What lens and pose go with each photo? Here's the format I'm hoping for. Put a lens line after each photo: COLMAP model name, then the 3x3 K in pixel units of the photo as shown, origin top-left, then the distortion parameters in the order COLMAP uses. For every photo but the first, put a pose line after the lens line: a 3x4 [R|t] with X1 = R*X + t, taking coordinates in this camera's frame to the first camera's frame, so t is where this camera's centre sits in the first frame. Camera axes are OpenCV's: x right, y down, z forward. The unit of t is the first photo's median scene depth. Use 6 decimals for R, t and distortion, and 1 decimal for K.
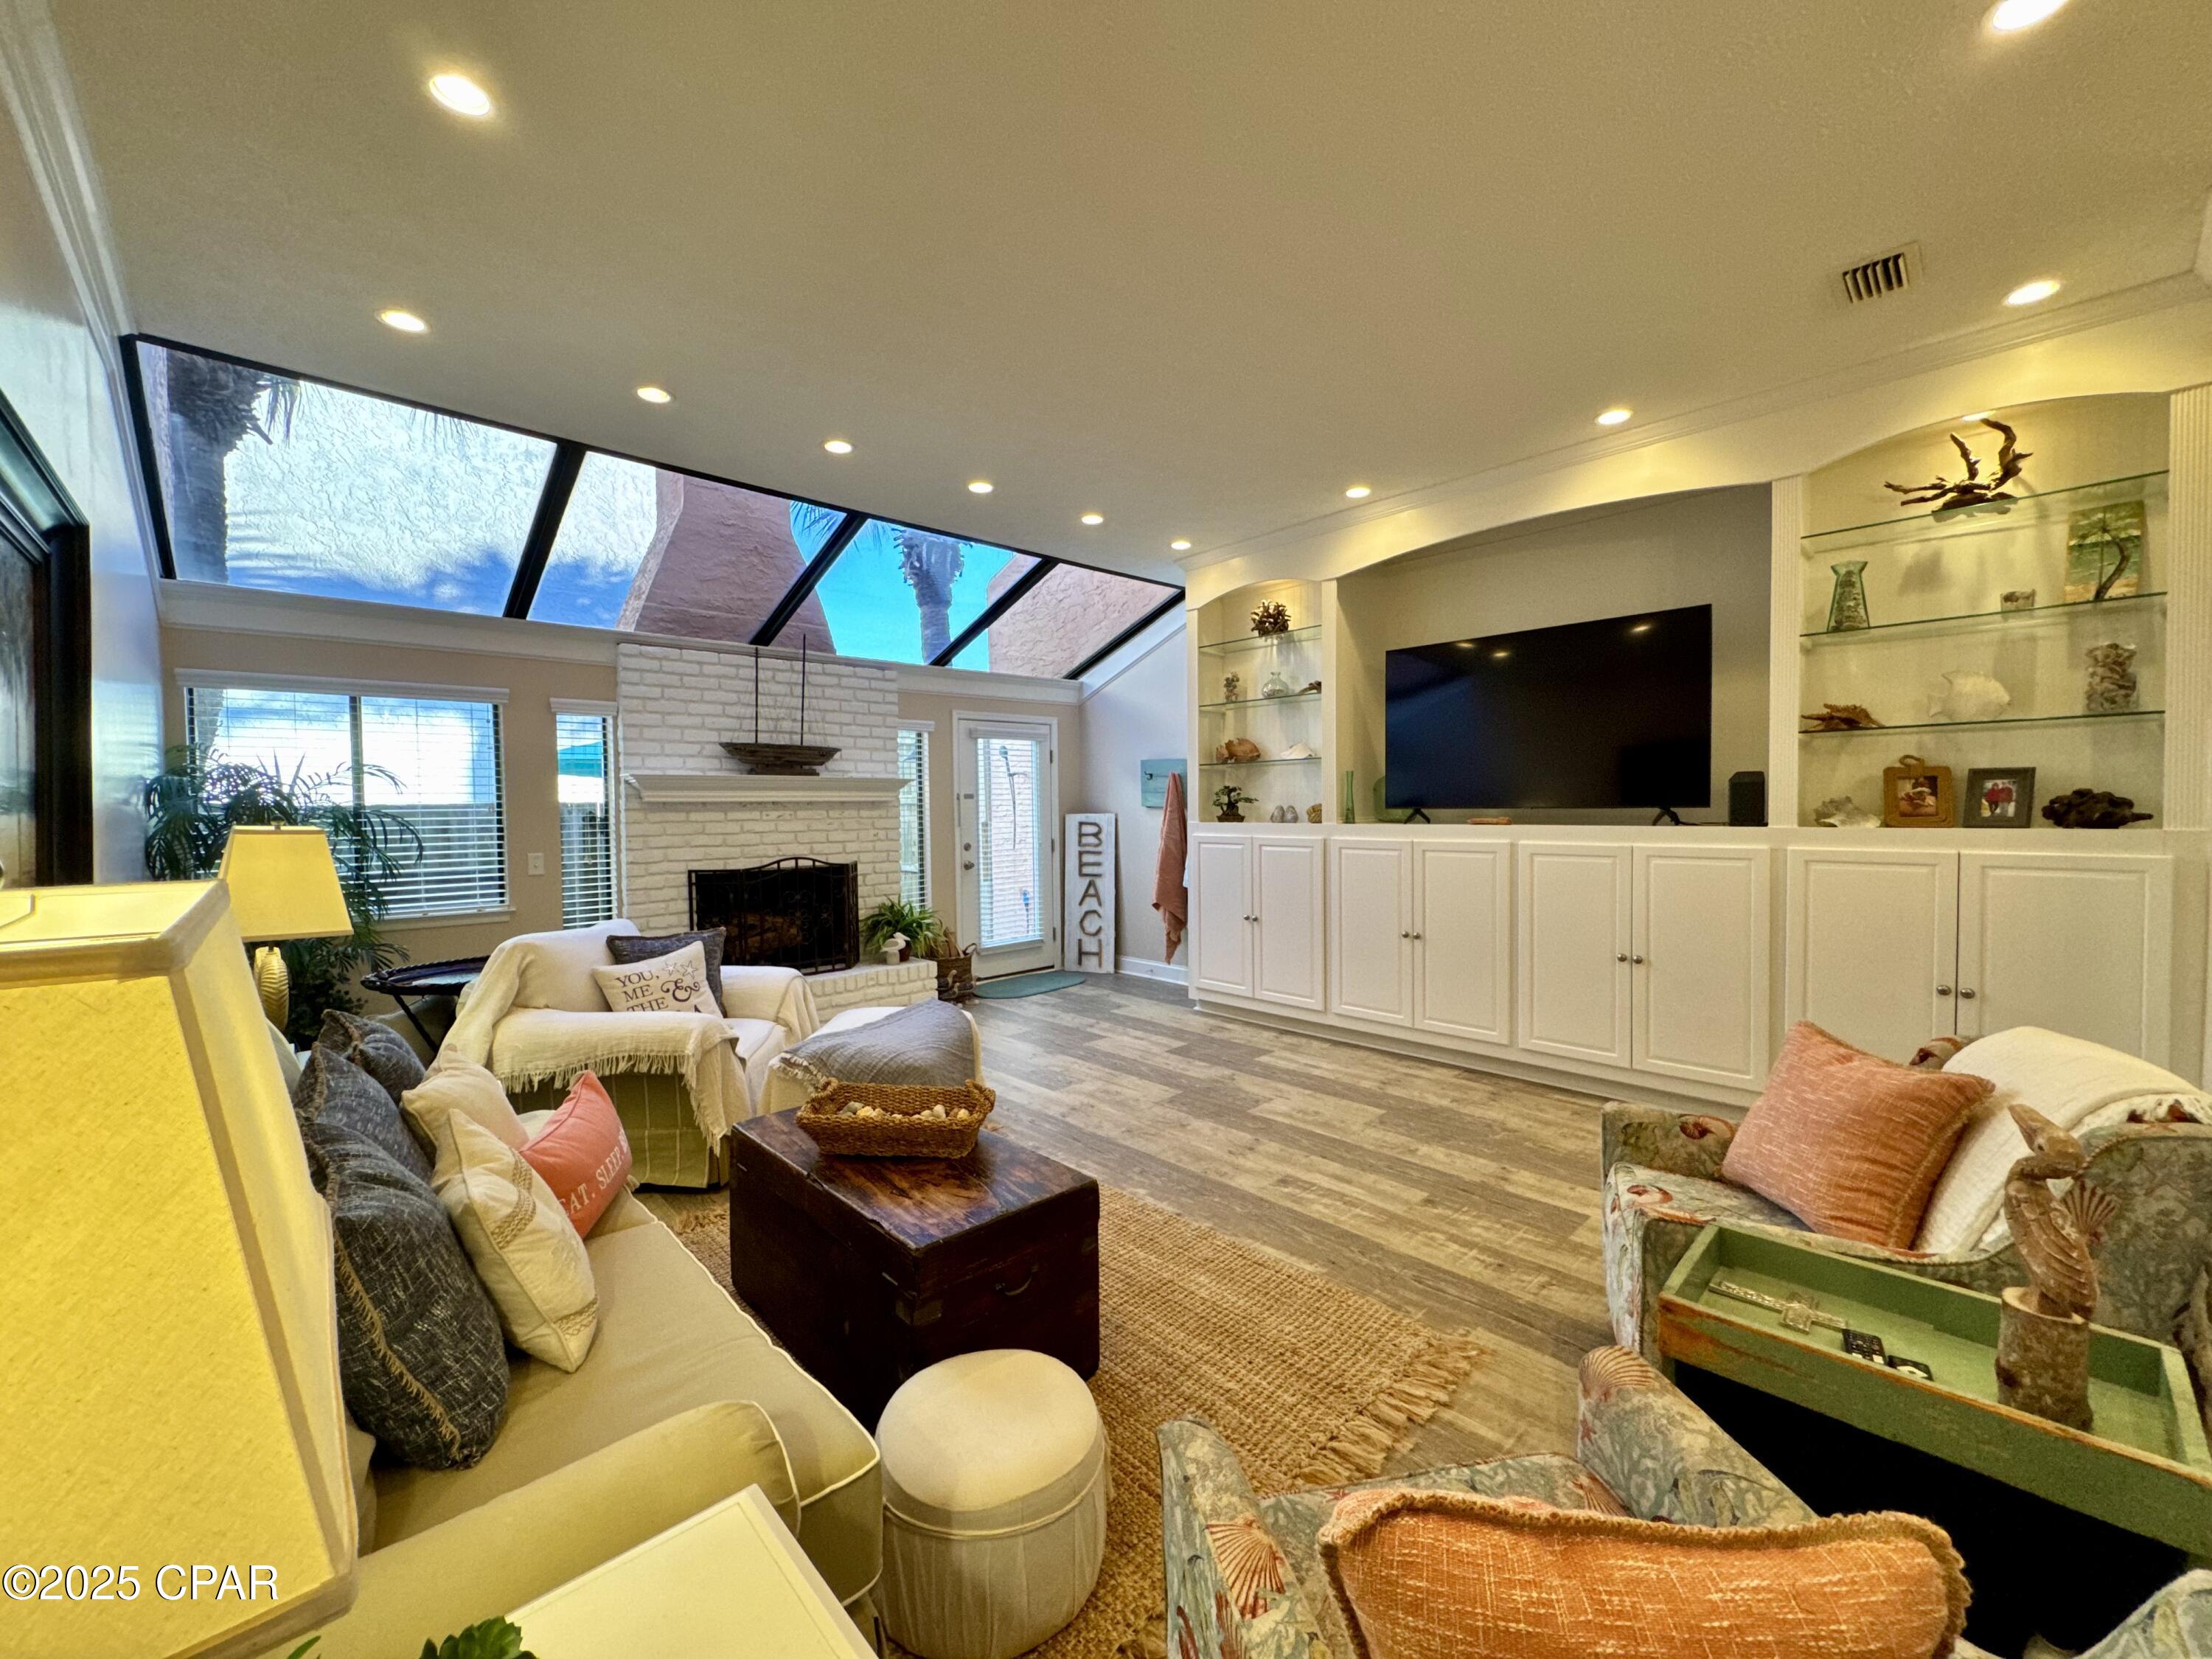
lens RADIAL K [[879.1, 0, 1122.2], [0, 879.1, 821.5], [0, 0, 1]] dist [-0.003382, 0.000420]
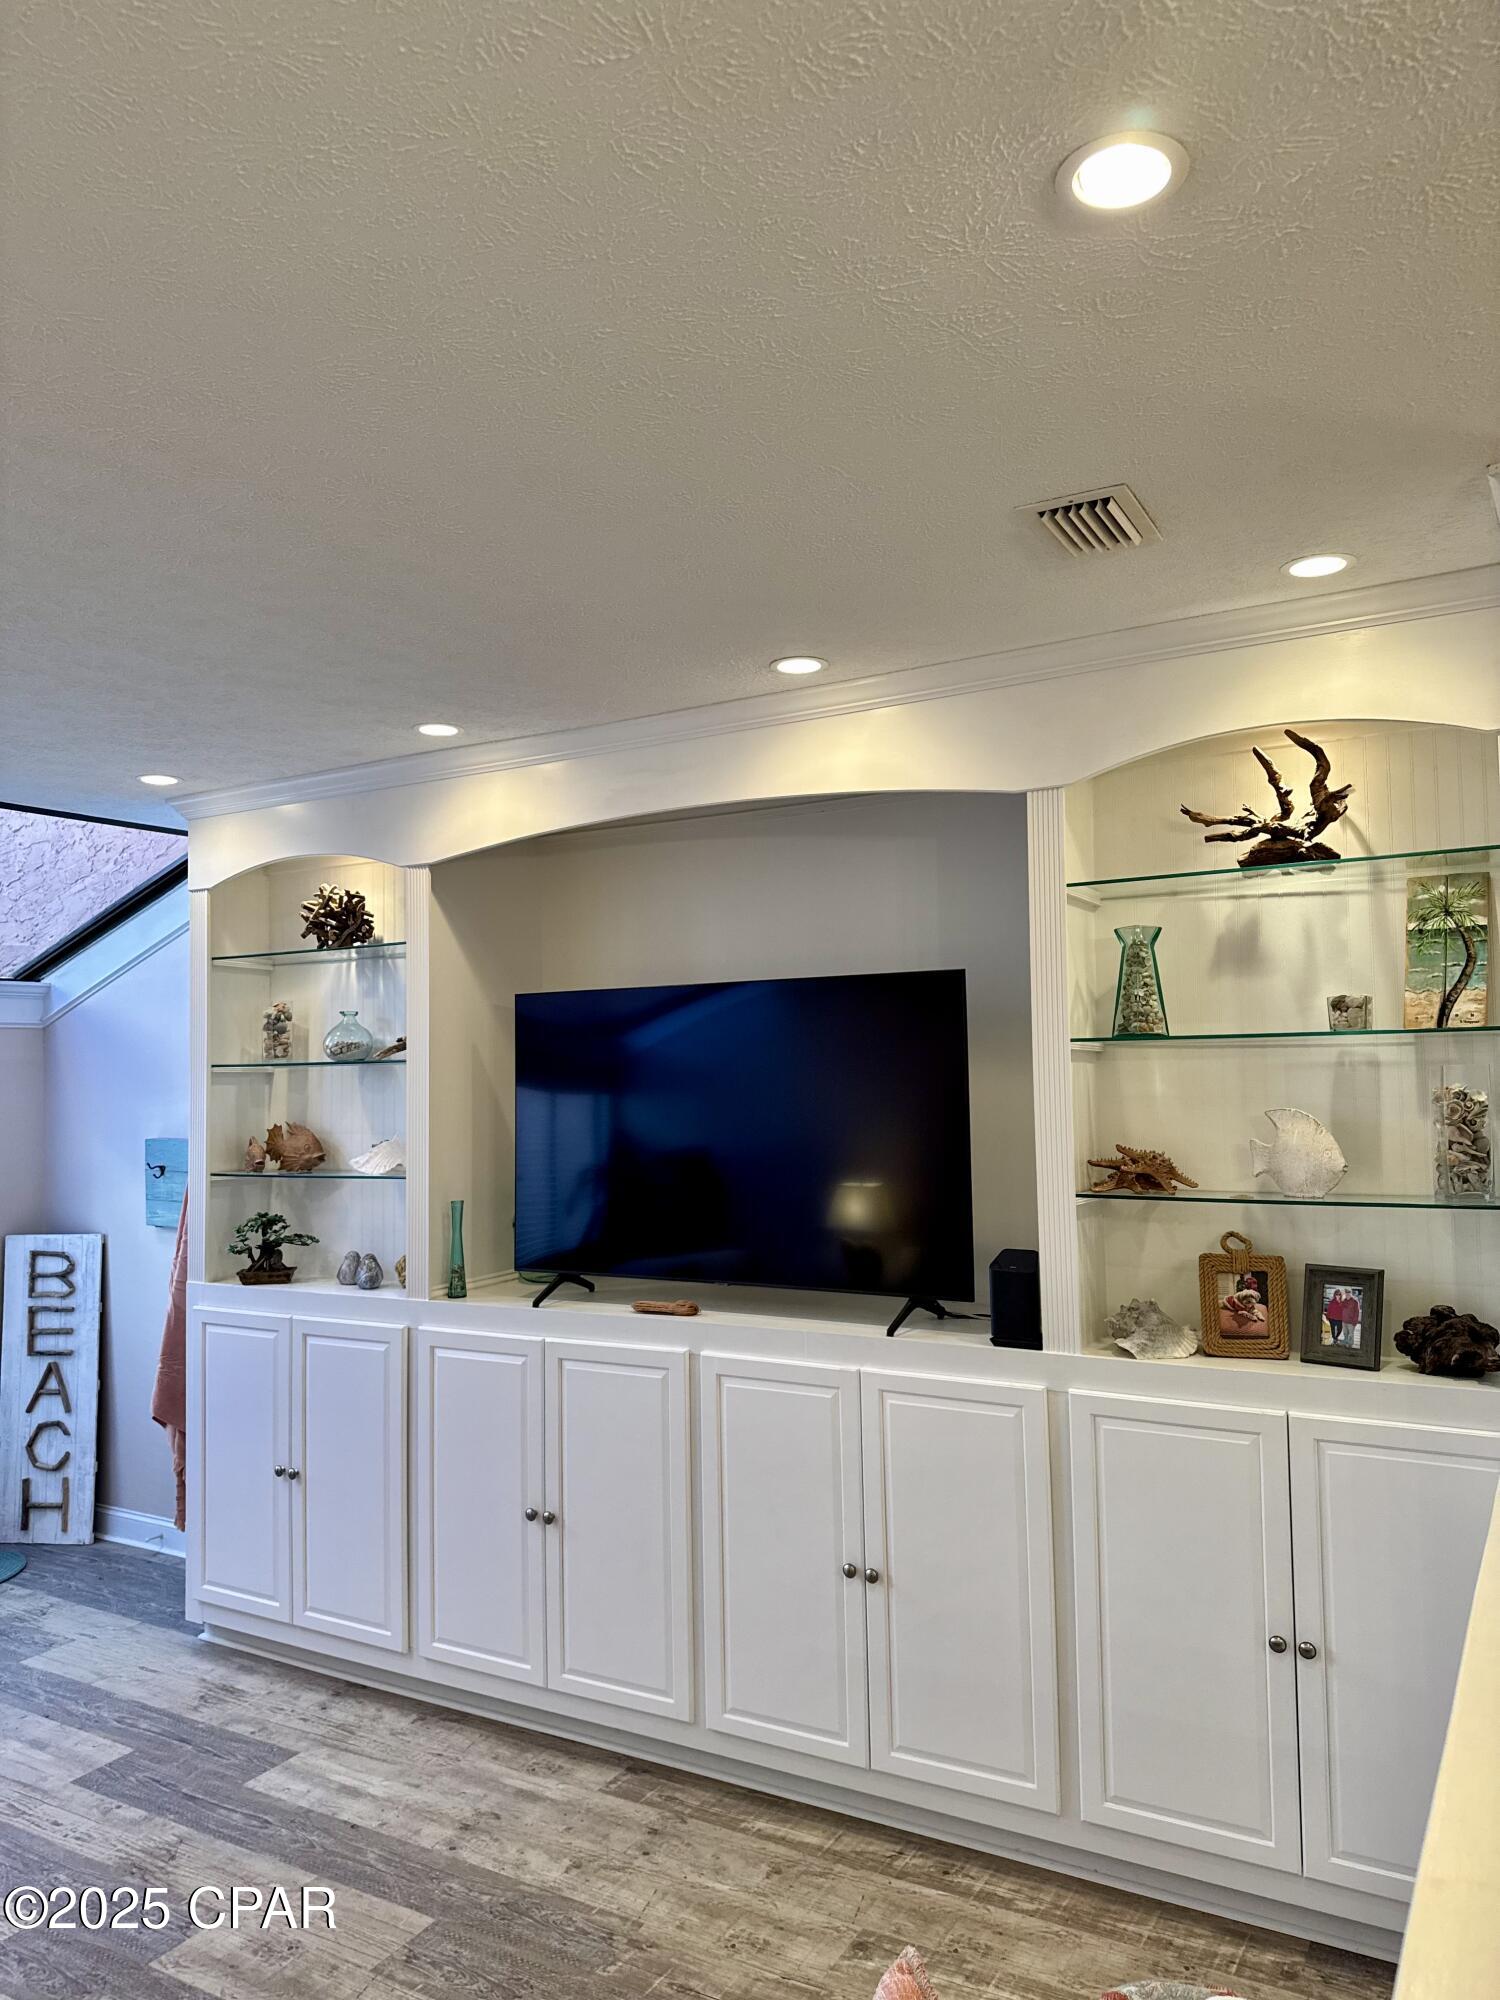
lens RADIAL K [[1426.1, 0, 743.1], [0, 1426.1, 1005.7], [0, 0, 1]] dist [0.031740, -0.013430]
pose [[0.960307, 0.008723, 0.278809, 0.210127], [0.014275, 0.996665, -0.080348, -0.125005], [-0.278580, 0.081139, 0.956980, 0.077251]]
